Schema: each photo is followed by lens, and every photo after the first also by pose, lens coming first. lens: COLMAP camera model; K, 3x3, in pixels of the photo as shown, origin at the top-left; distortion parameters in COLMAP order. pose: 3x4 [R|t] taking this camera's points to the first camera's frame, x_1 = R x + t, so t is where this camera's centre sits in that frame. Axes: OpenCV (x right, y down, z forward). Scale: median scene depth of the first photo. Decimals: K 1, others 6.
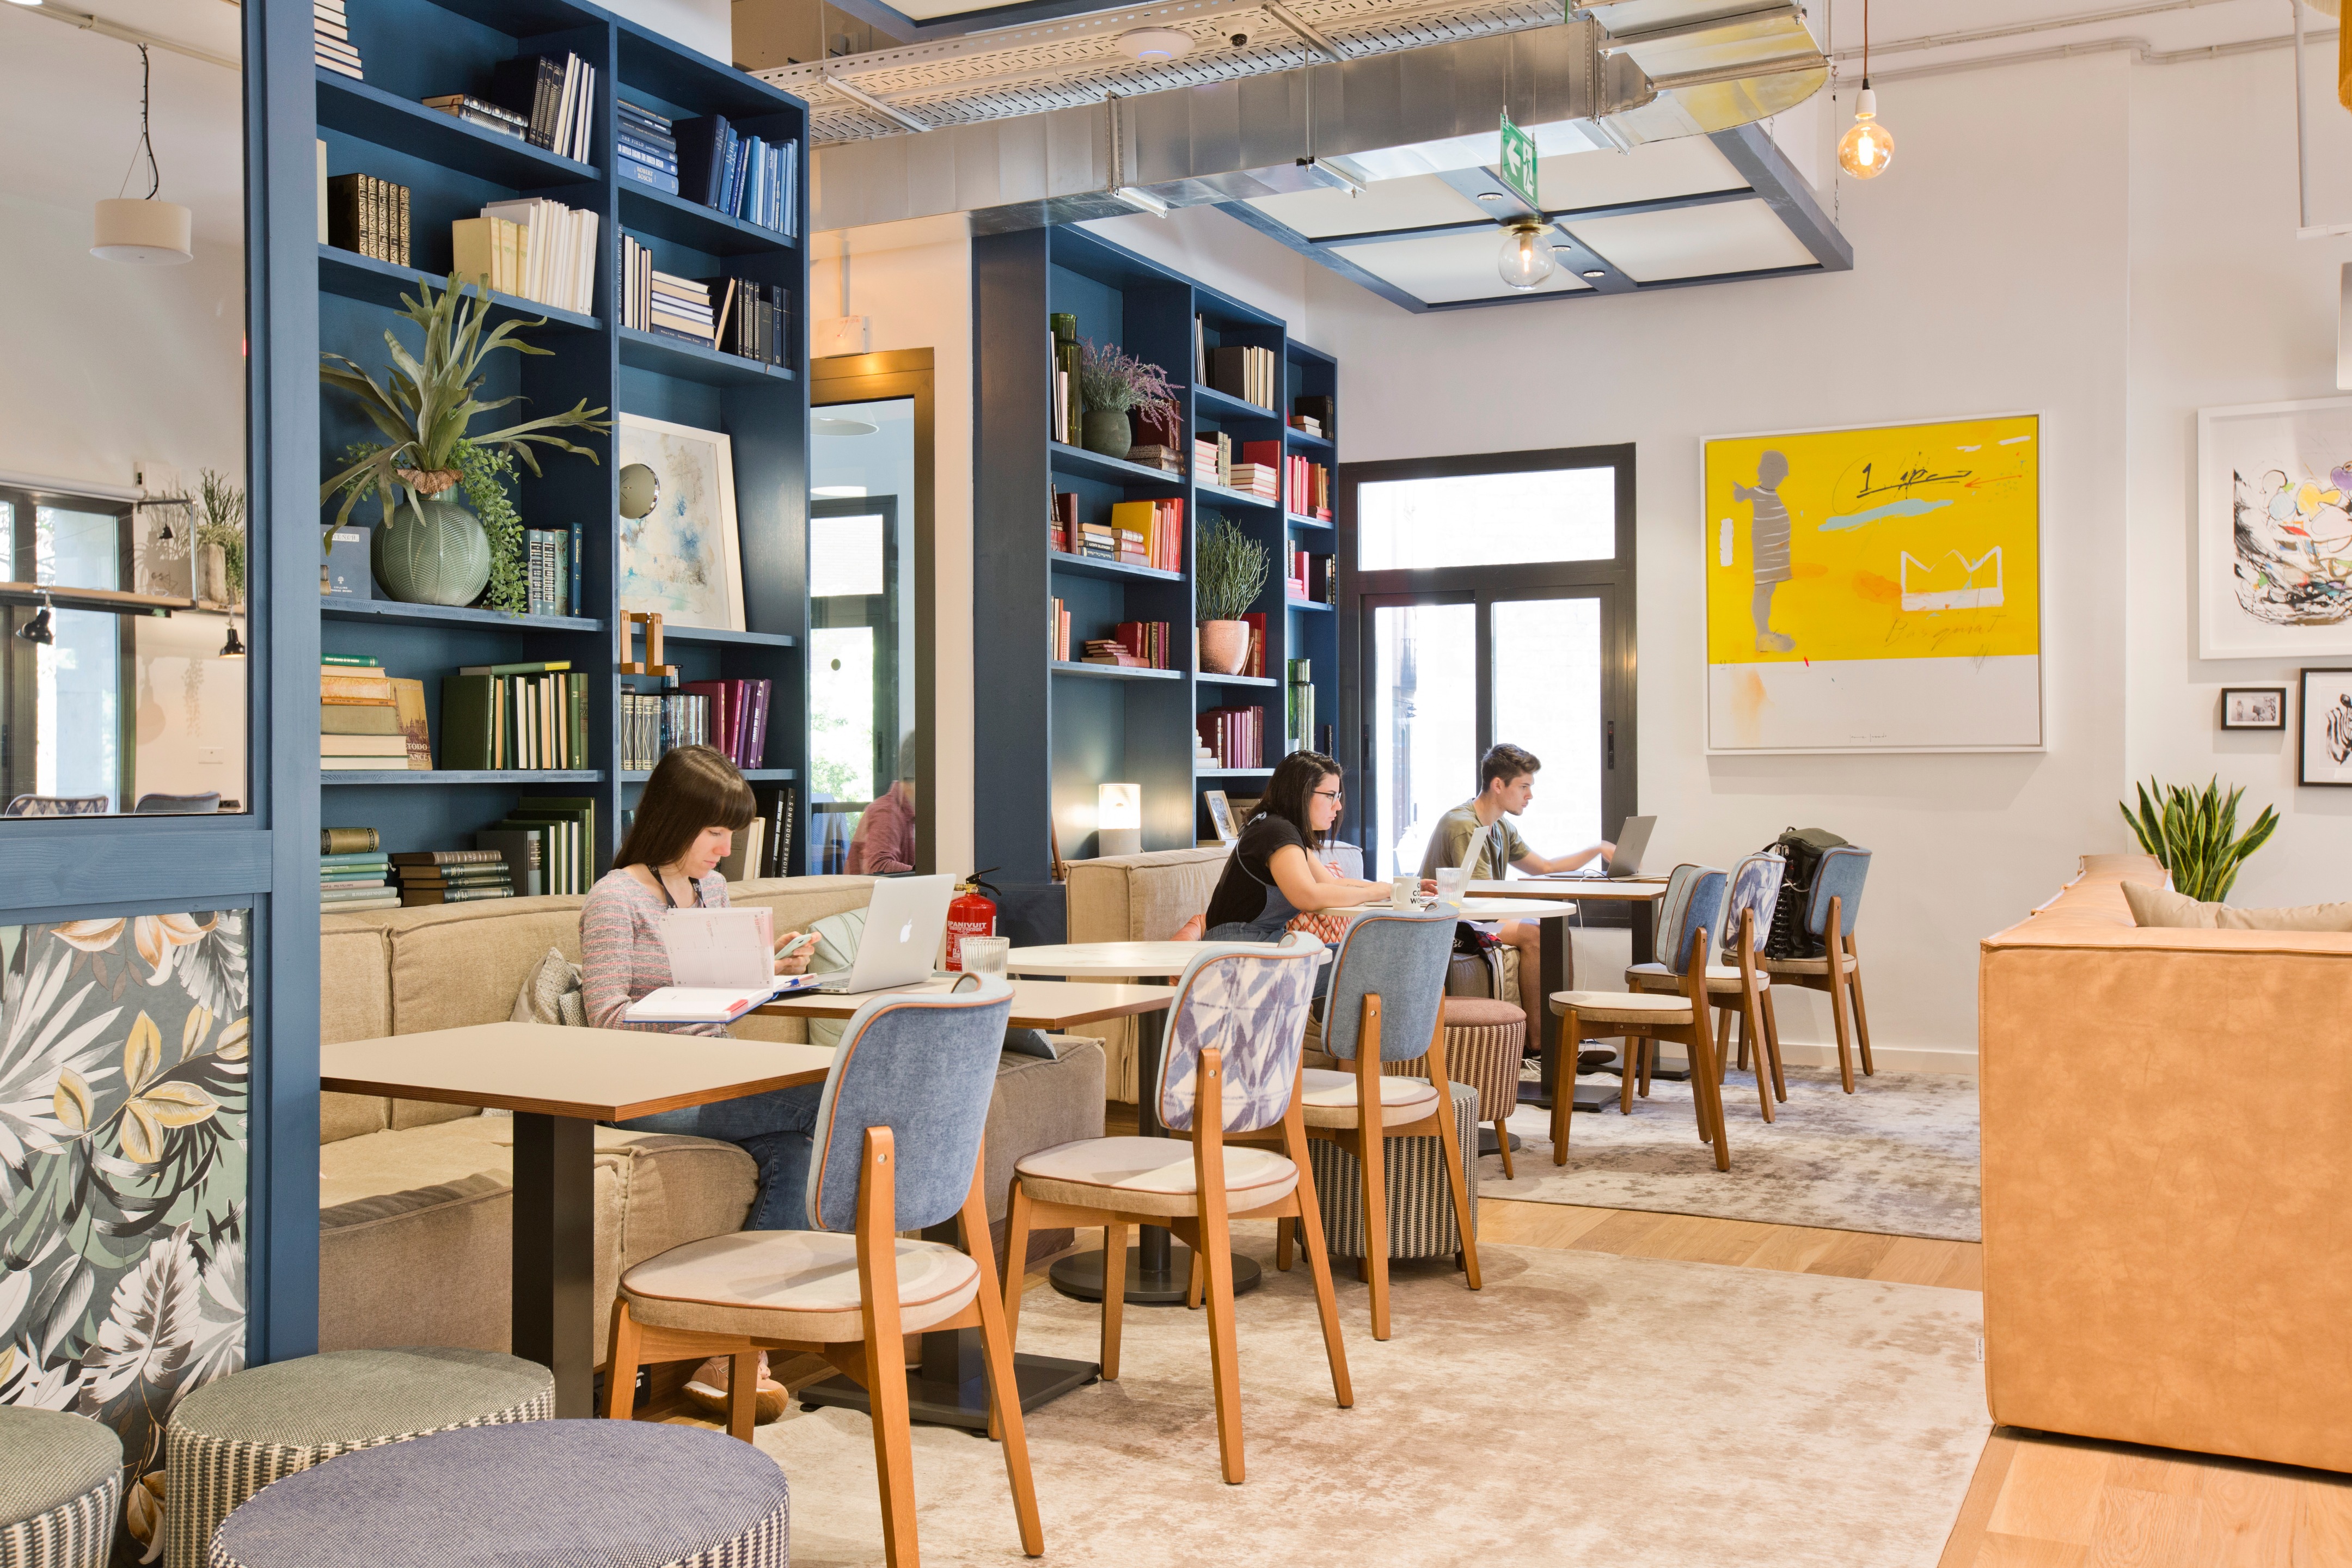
lens RADIAL K [[2448.7, 0, 1176.0], [0, 2448.7, 784.0], [0, 0, 1]] dist [0.045639, 0.006533]
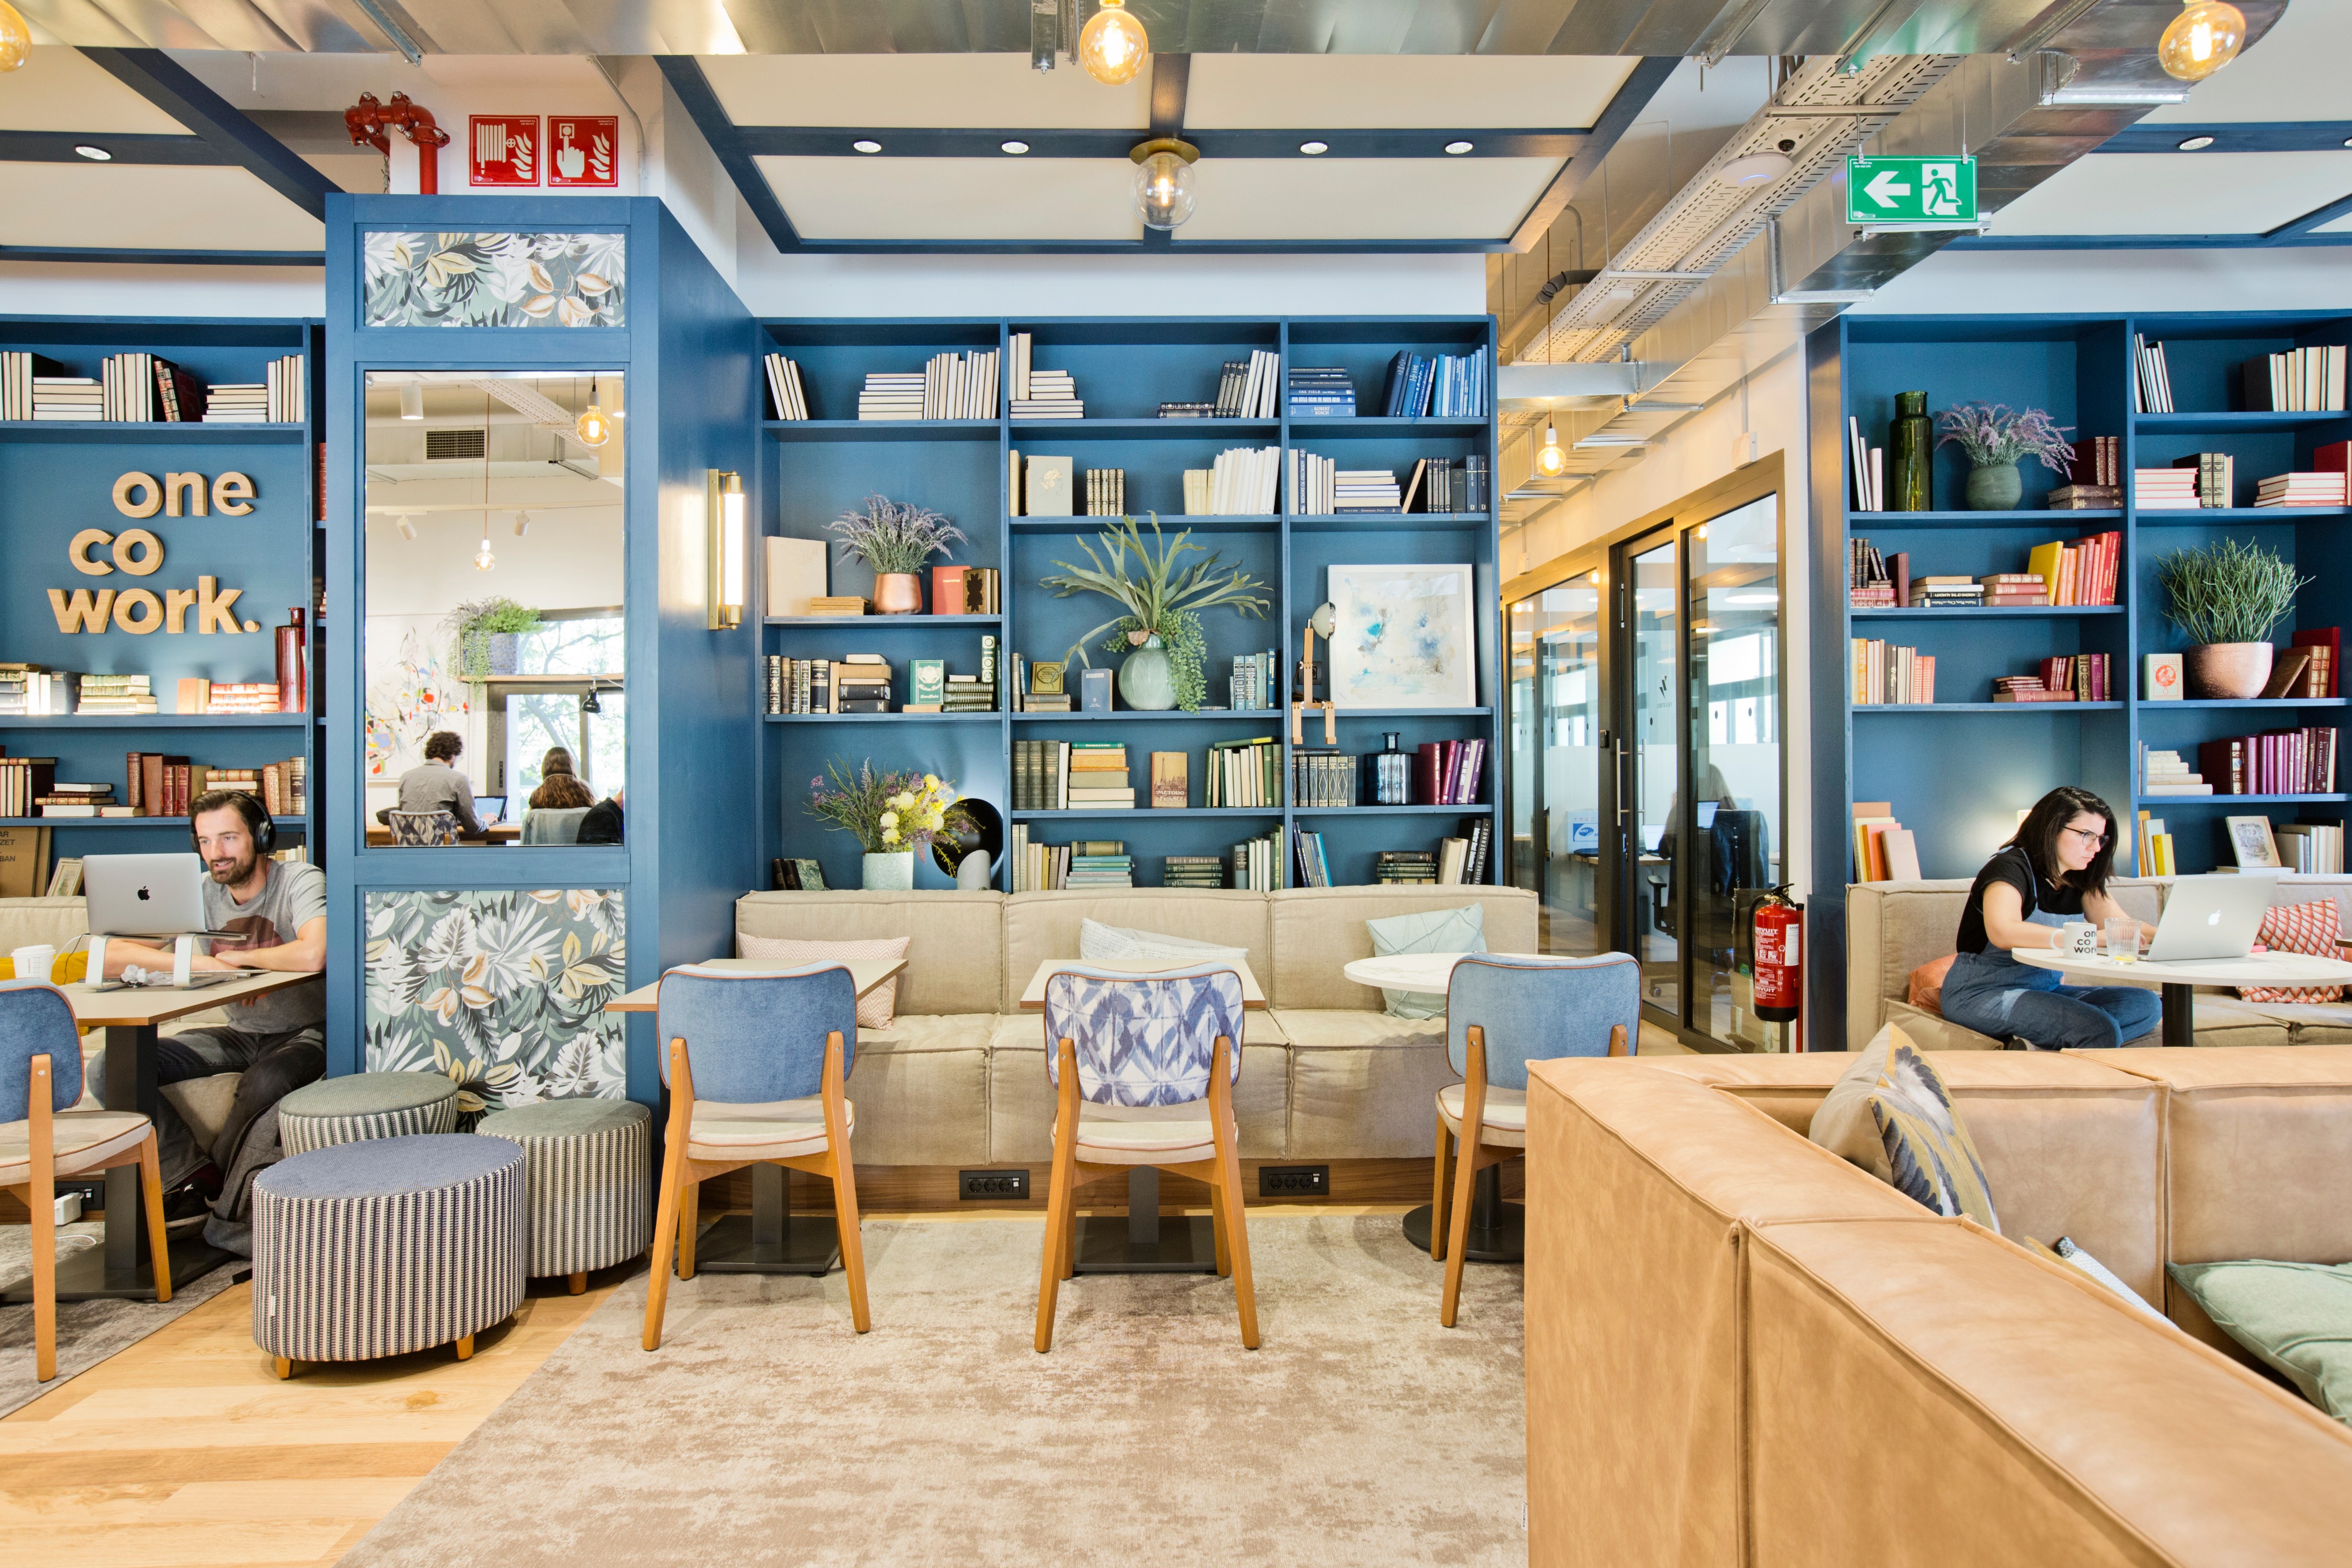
lens RADIAL K [[1635.4, 0, 1175.0], [0, 1635.4, 740.0], [0, 0, 1]] dist [-0.053147, 0.001892]
pose [[0.370850, -0.011823, -0.928617, 1.138167], [0.008112, 0.999922, -0.009491, -0.063926], [0.928657, -0.004013, 0.370917, 0.922648]]
